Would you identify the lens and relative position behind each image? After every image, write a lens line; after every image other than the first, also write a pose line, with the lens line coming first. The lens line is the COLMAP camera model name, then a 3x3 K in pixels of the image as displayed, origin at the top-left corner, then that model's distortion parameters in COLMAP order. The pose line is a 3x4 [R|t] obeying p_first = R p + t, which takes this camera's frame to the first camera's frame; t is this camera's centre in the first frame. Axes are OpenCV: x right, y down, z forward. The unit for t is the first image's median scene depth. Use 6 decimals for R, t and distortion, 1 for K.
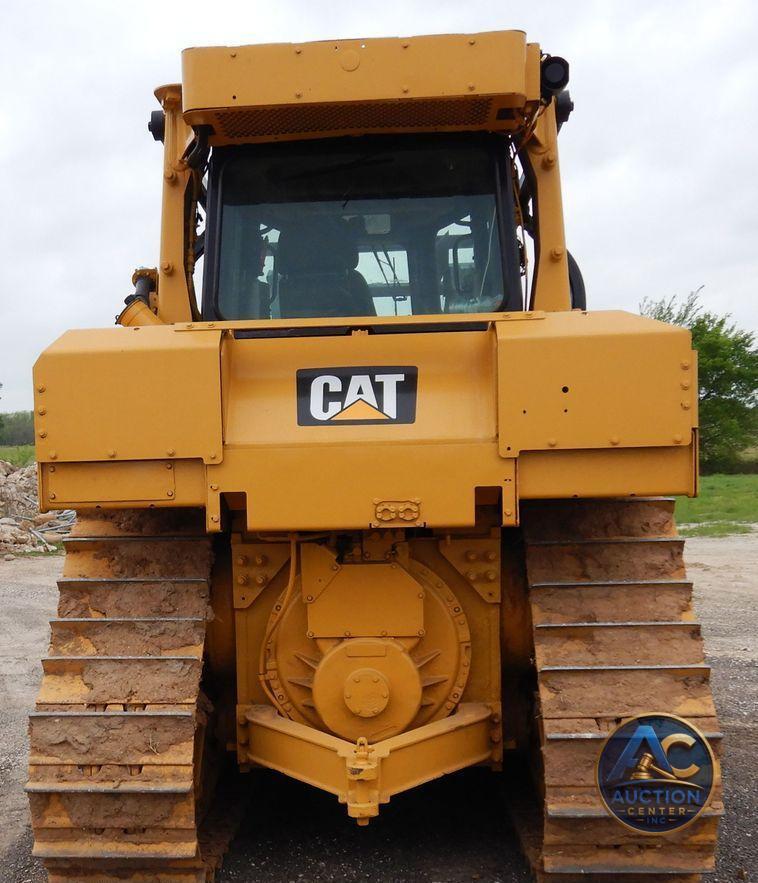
lens RADIAL K [[1289.6, 0, 379.0], [0, 1289.6, 441.5], [0, 0, 1]] dist [-0.007616, 0.026187]
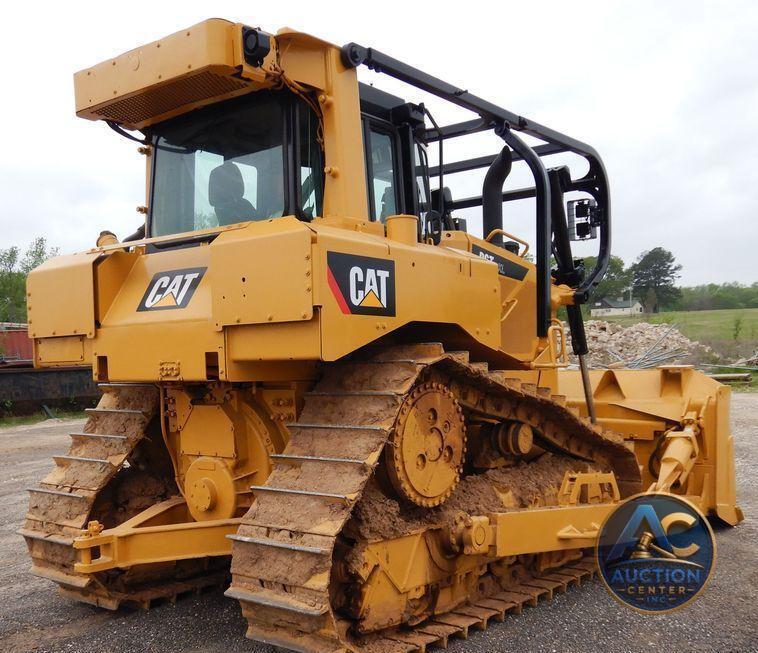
lens RADIAL K [[862.3, 0, 407.1], [0, 862.3, 335.2], [0, 0, 1]] dist [-0.004776, -0.012207]
pose [[0.840835, -0.011071, -0.541178, 0.746975], [0.021434, 0.999688, 0.012852, 0.009169], [0.540866, -0.022406, 0.840810, 0.330614]]
